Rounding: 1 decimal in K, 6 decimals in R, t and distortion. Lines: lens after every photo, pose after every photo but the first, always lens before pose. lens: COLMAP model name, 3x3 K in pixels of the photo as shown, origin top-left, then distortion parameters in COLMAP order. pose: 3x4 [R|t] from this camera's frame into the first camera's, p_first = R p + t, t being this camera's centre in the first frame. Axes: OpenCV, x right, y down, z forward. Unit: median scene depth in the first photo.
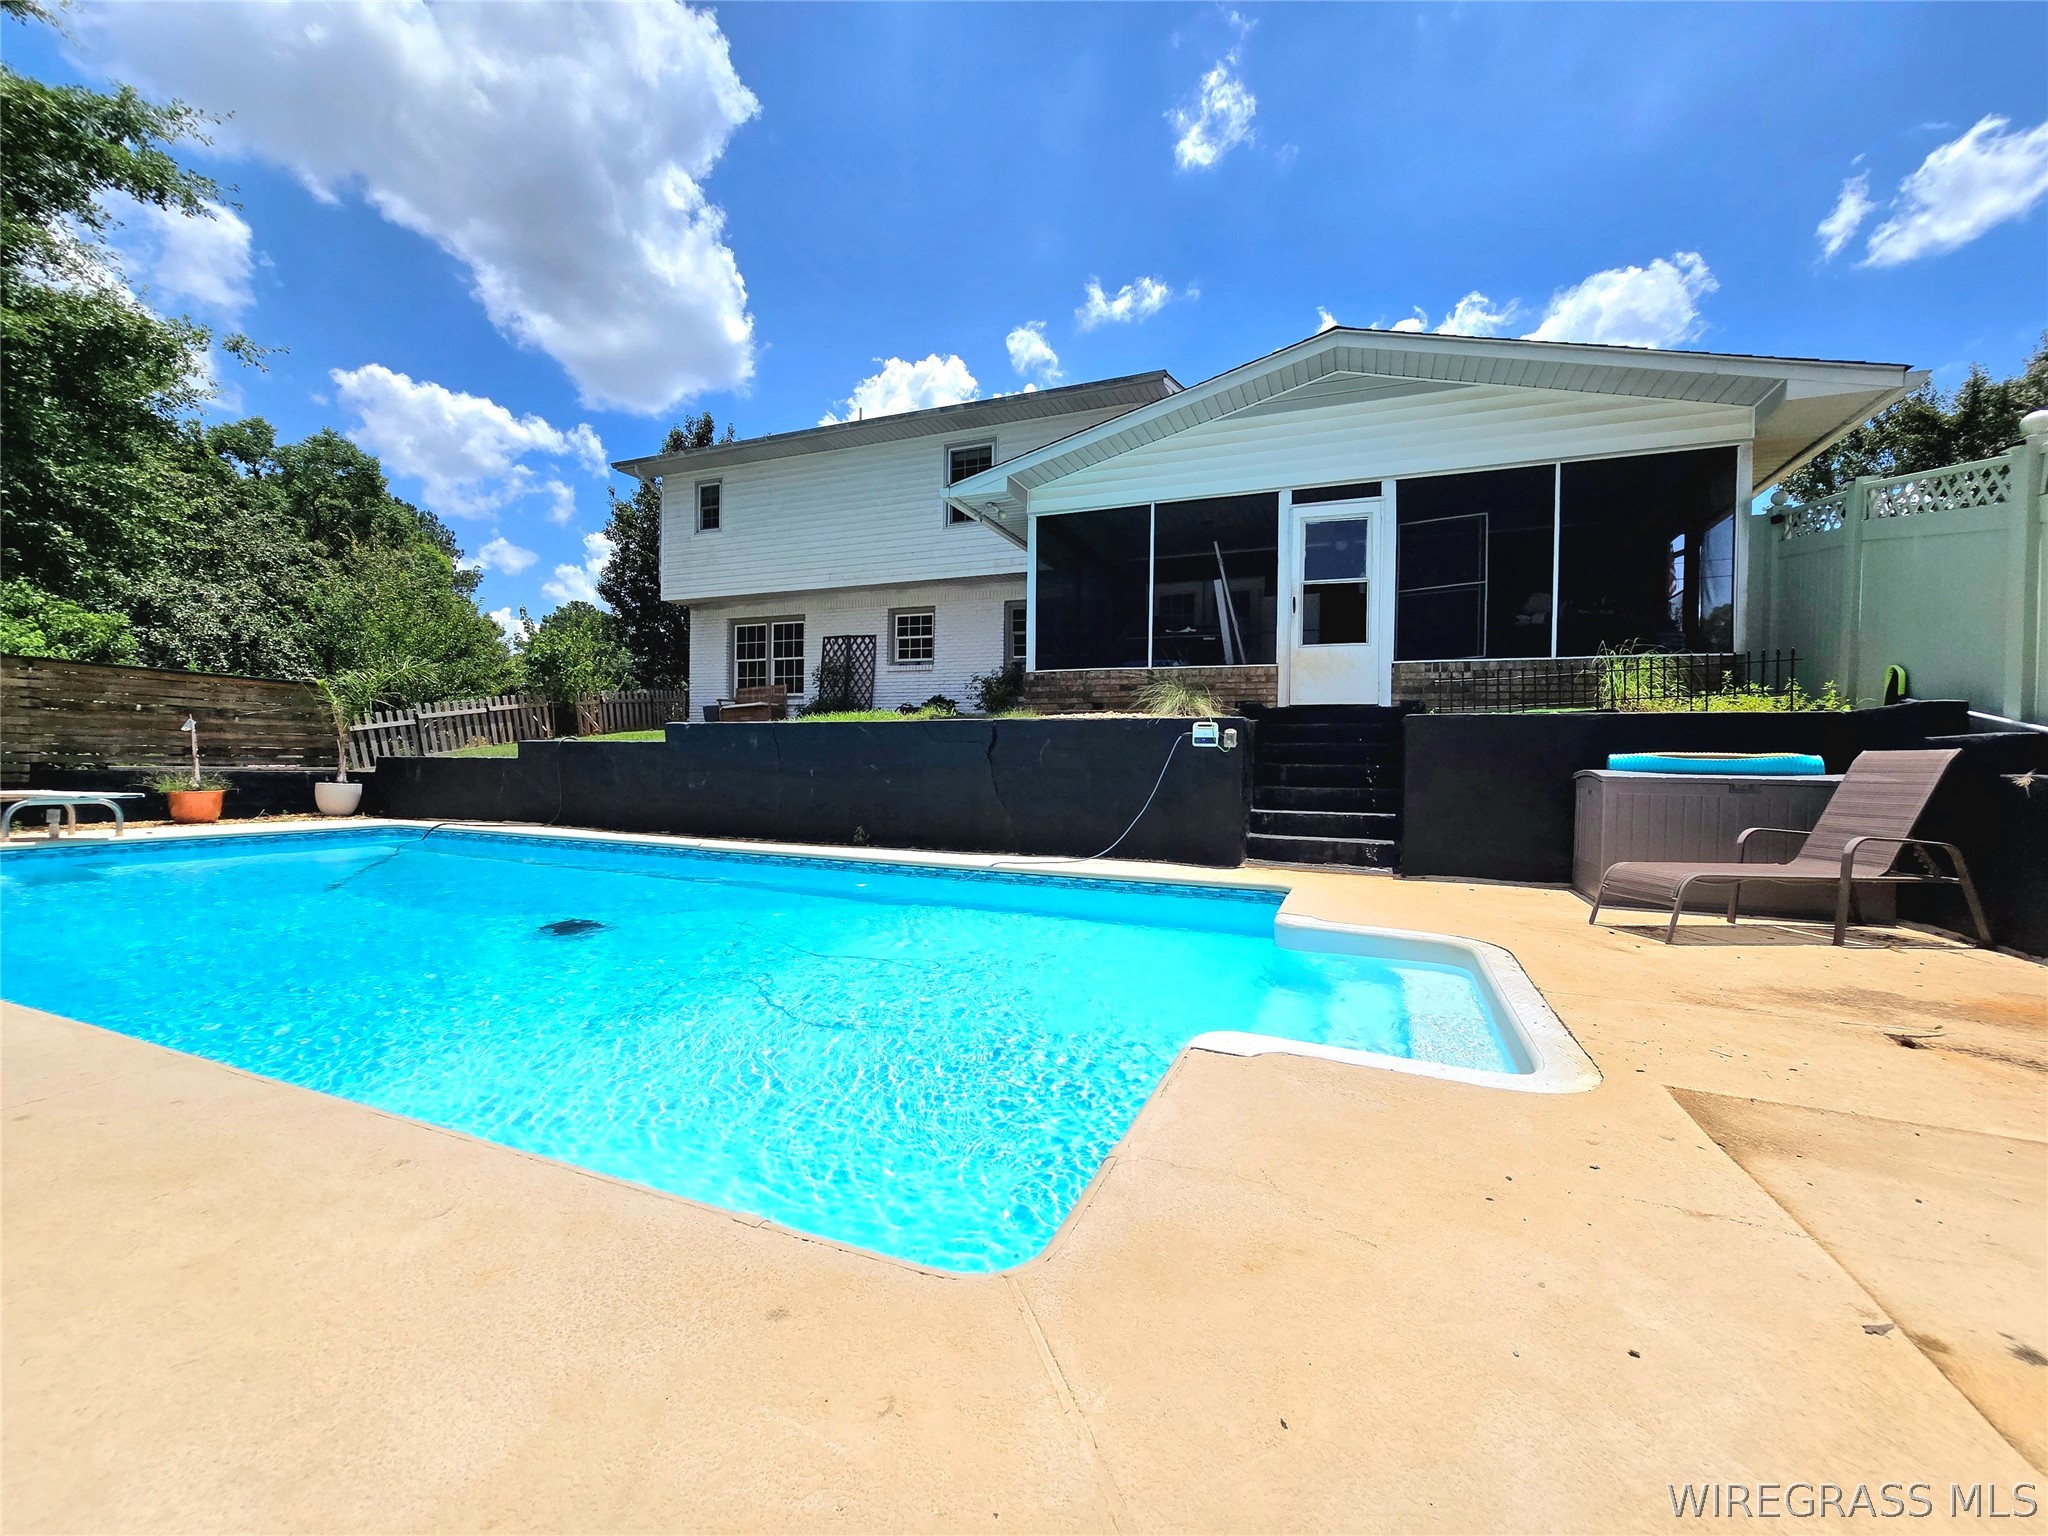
lens RADIAL K [[838.3, 0, 1024.0], [0, 838.3, 768.0], [0, 0, 1]] dist [0.000400, 0.000221]
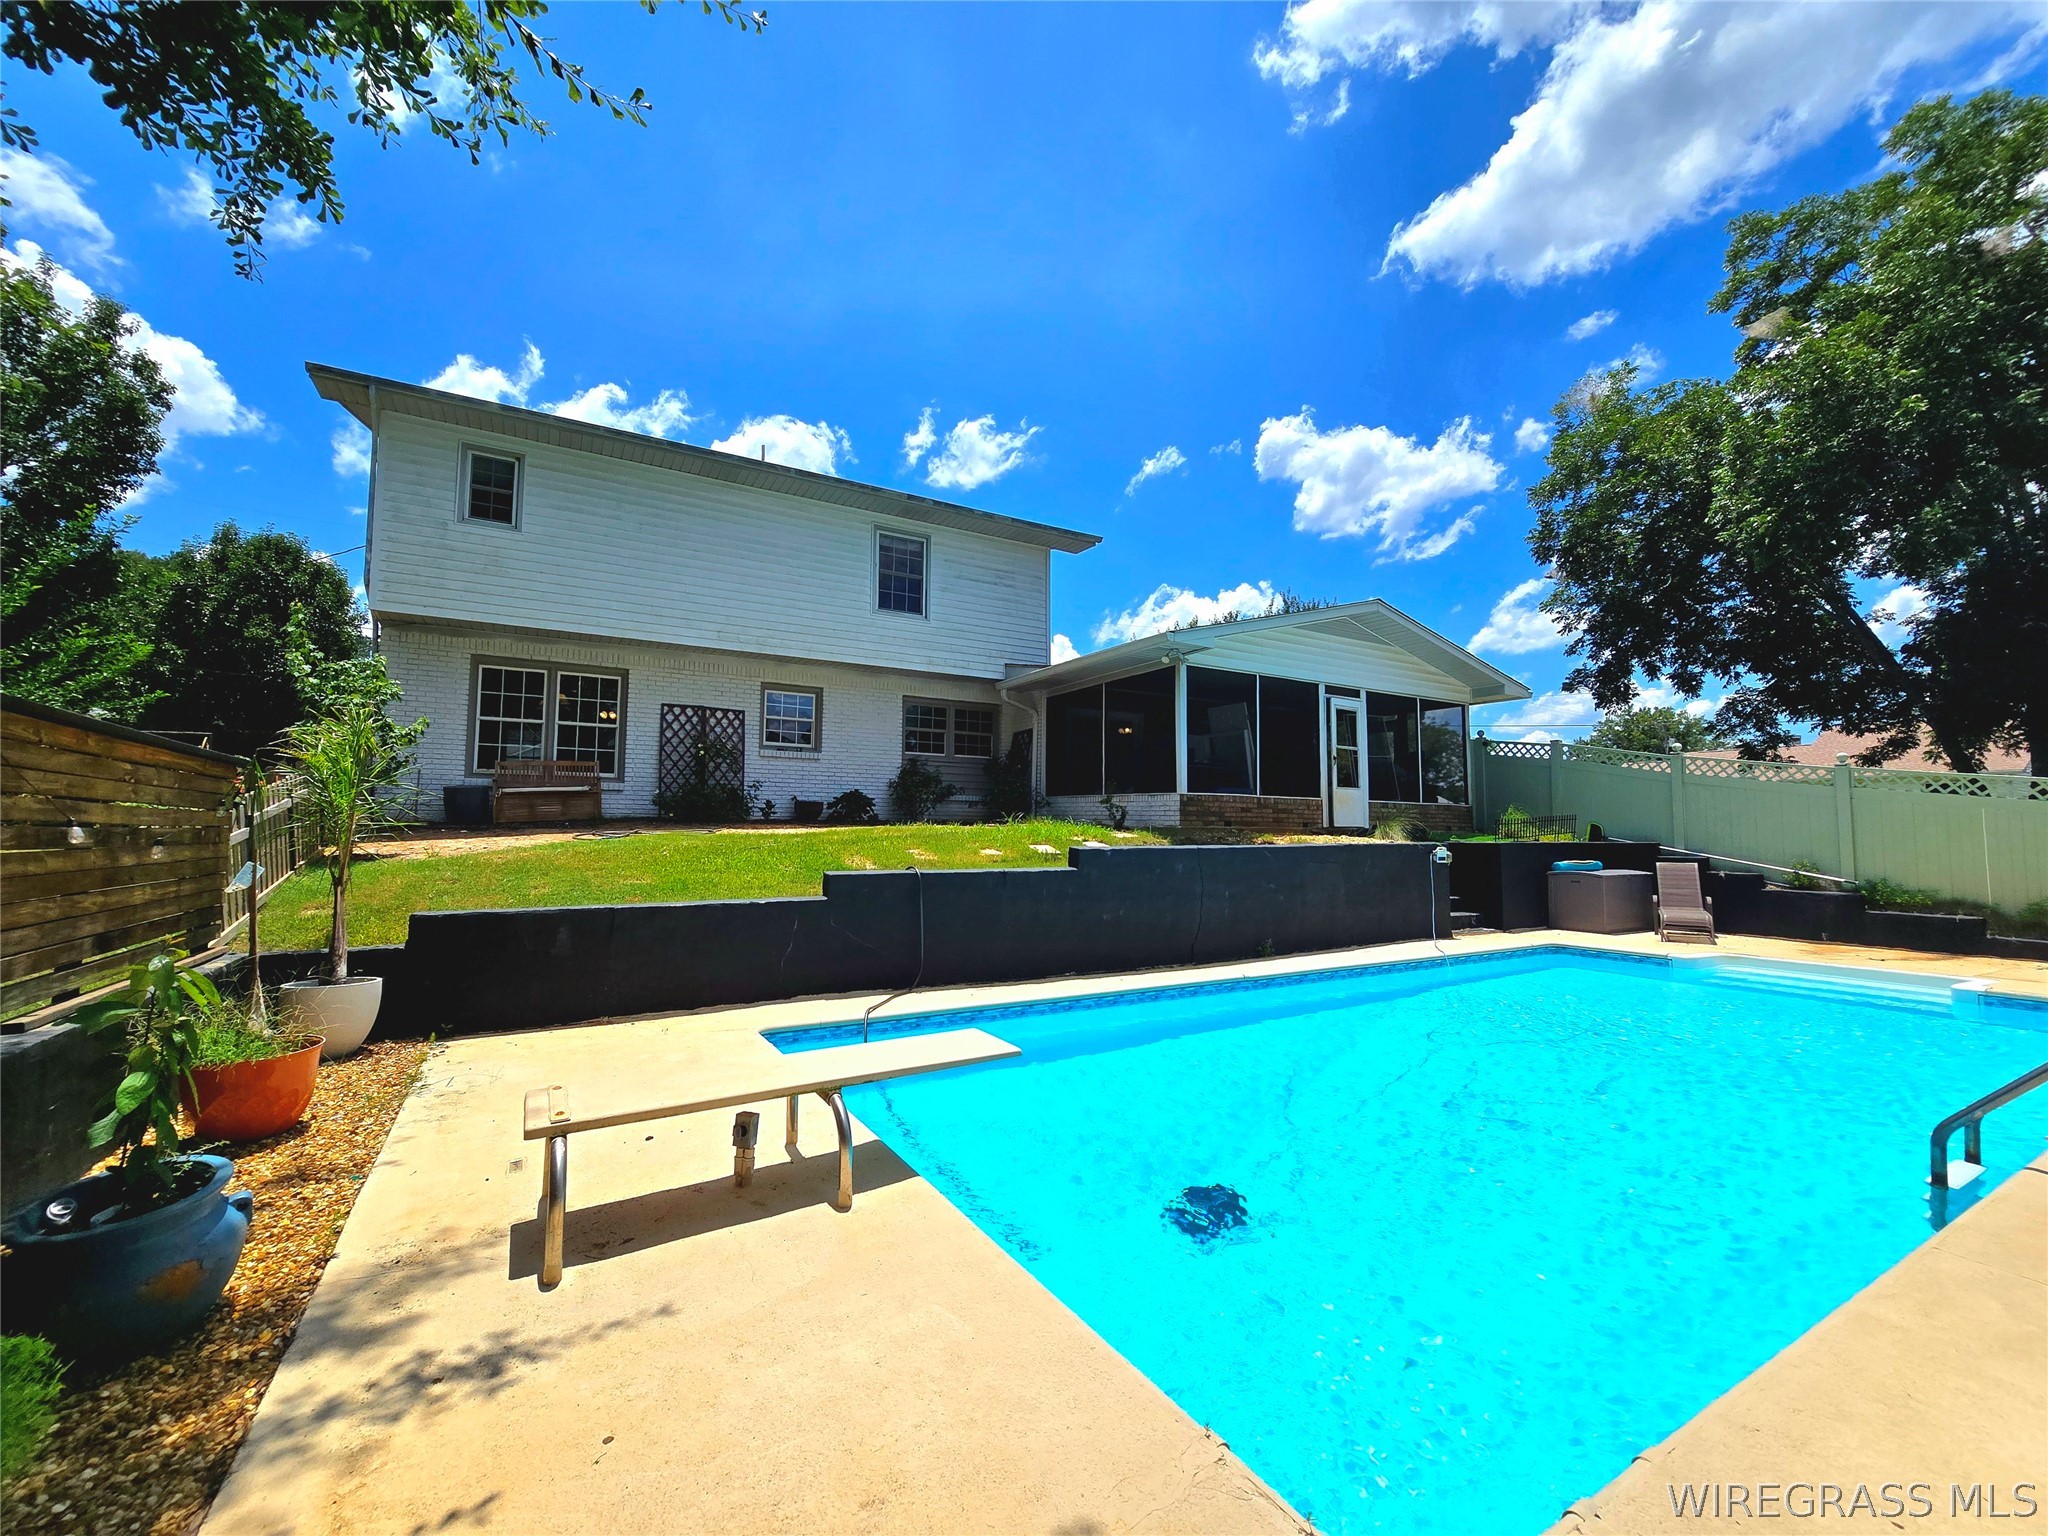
lens RADIAL K [[838.3, 0, 1024.0], [0, 838.3, 768.0], [0, 0, 1]] dist [0.000400, 0.000221]
pose [[0.604553, 0.048792, 0.795069, -0.676375], [0.007736, 0.997716, -0.067111, -0.045721], [-0.796527, 0.046723, 0.602795, 0.292148]]
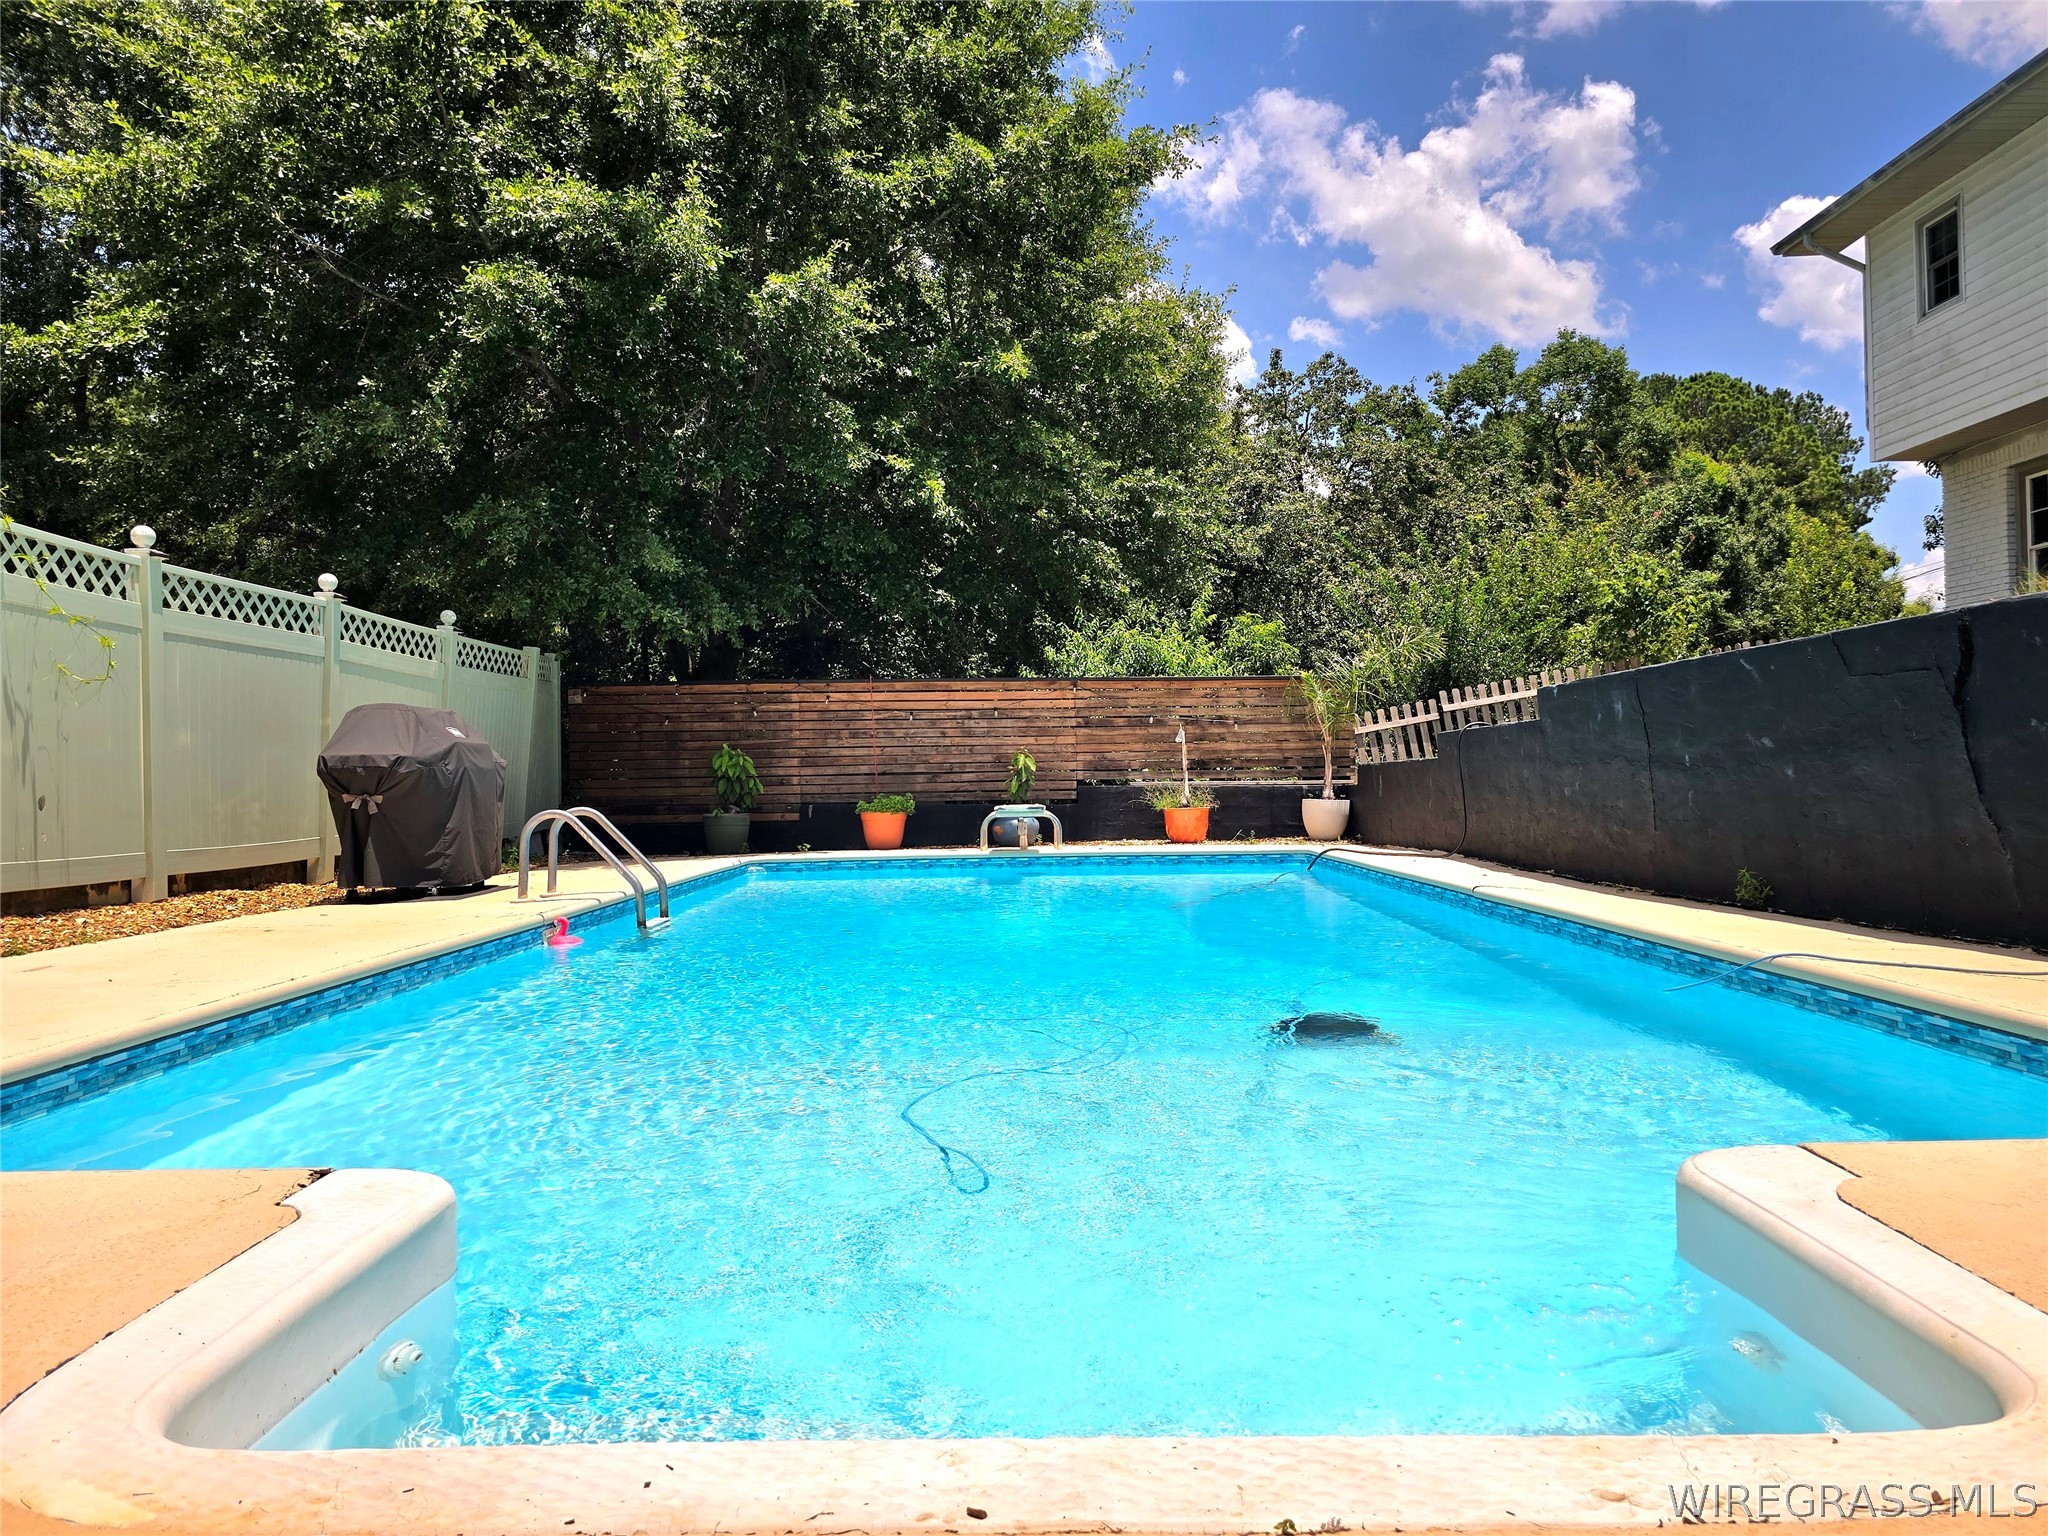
lens RADIAL K [[1398.2, 0, 1024.0], [0, 1398.2, 768.0], [0, 0, 1]] dist [-0.022168, -0.001401]
pose [[0.372206, -0.034342, -0.927515, 0.200424], [0.018636, 0.999390, -0.029525, 0.014618], [0.927963, -0.006296, 0.372619, 0.172157]]
